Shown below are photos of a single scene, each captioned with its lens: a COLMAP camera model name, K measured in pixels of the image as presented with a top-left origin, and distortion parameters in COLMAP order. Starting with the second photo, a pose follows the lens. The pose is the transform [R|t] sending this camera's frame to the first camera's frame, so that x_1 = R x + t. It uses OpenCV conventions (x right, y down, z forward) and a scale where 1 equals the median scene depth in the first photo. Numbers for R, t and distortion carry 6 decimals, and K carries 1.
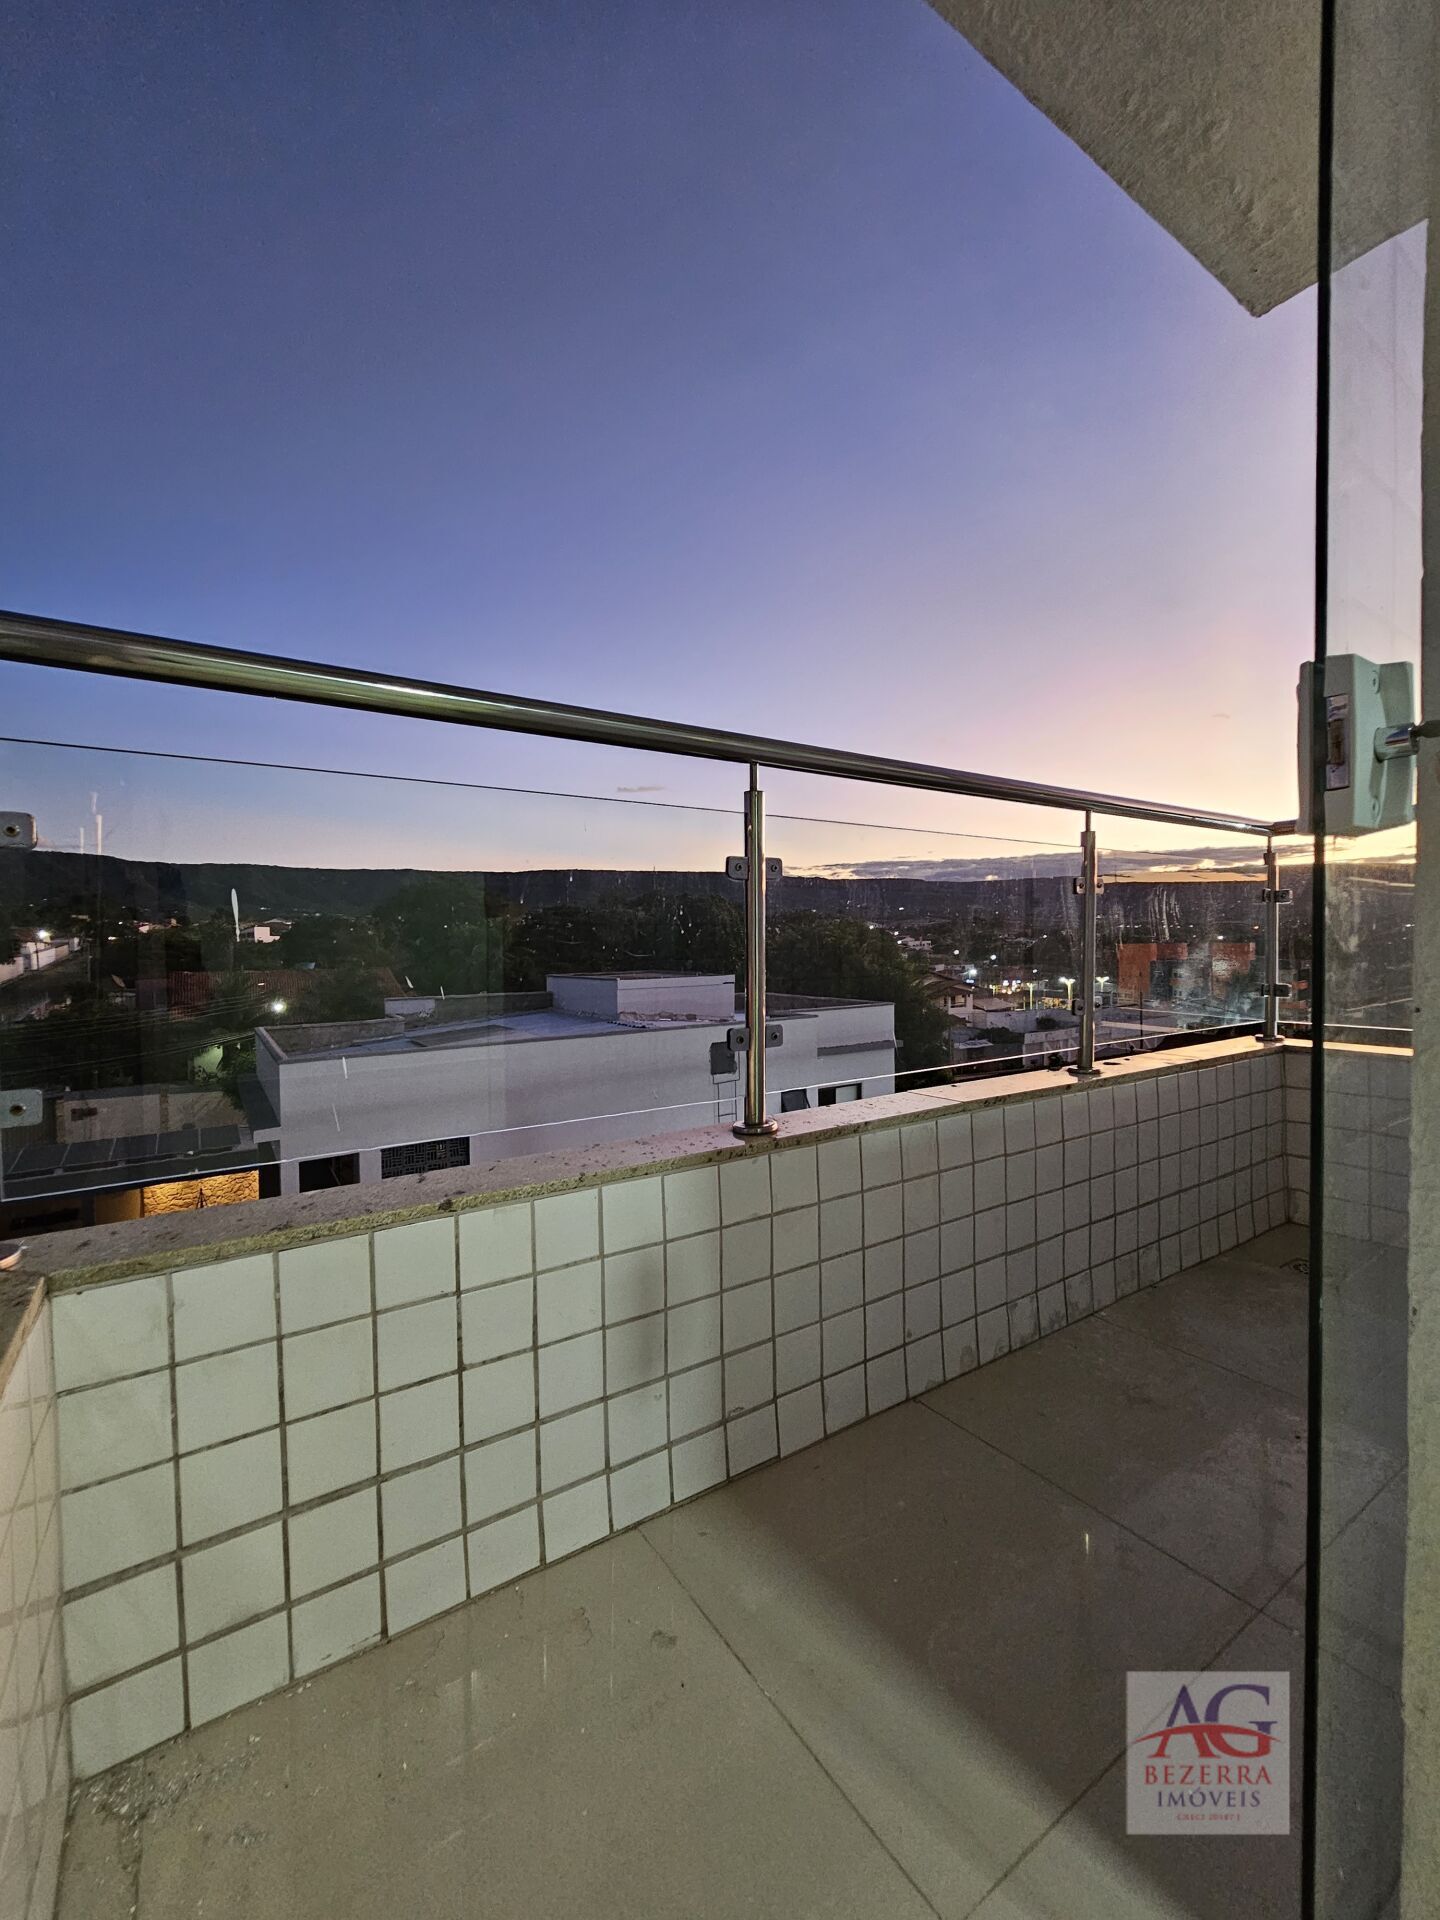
lens RADIAL K [[786.1, 0, 711.7], [0, 786.1, 970.0], [0, 0, 1]] dist [-0.008073, 0.002444]
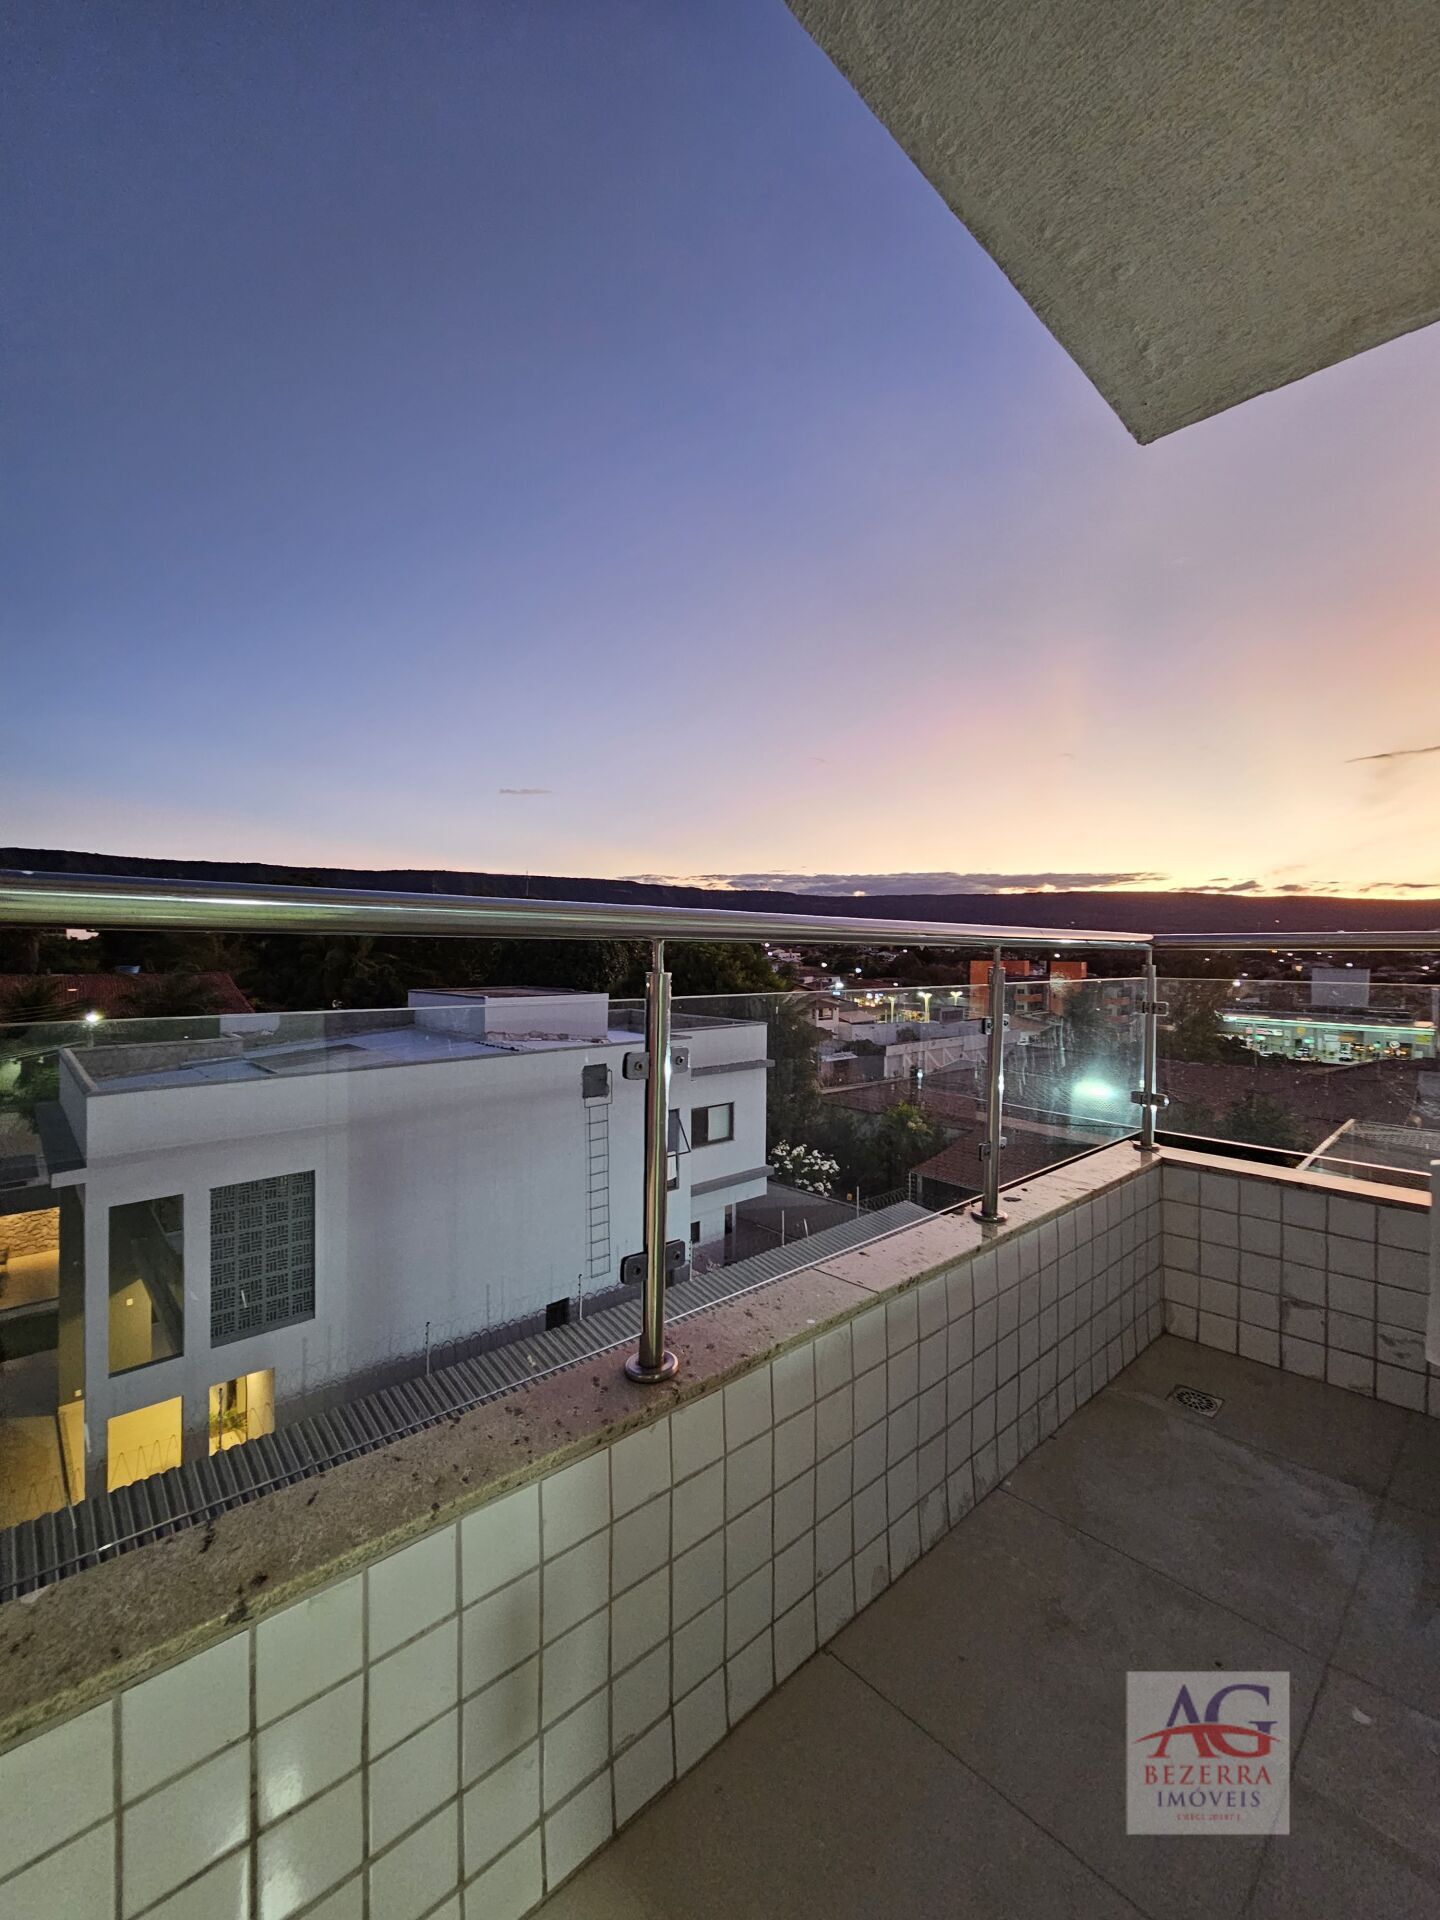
lens RADIAL K [[786.1, 0, 715.6], [0, 786.1, 967.8], [0, 0, 1]] dist [-0.008073, 0.002444]
pose [[0.986258, 0.019772, 0.164027, -0.023167], [-0.017307, 0.999715, -0.016444, -0.211093], [-0.164305, 0.013379, 0.986319, 0.146397]]
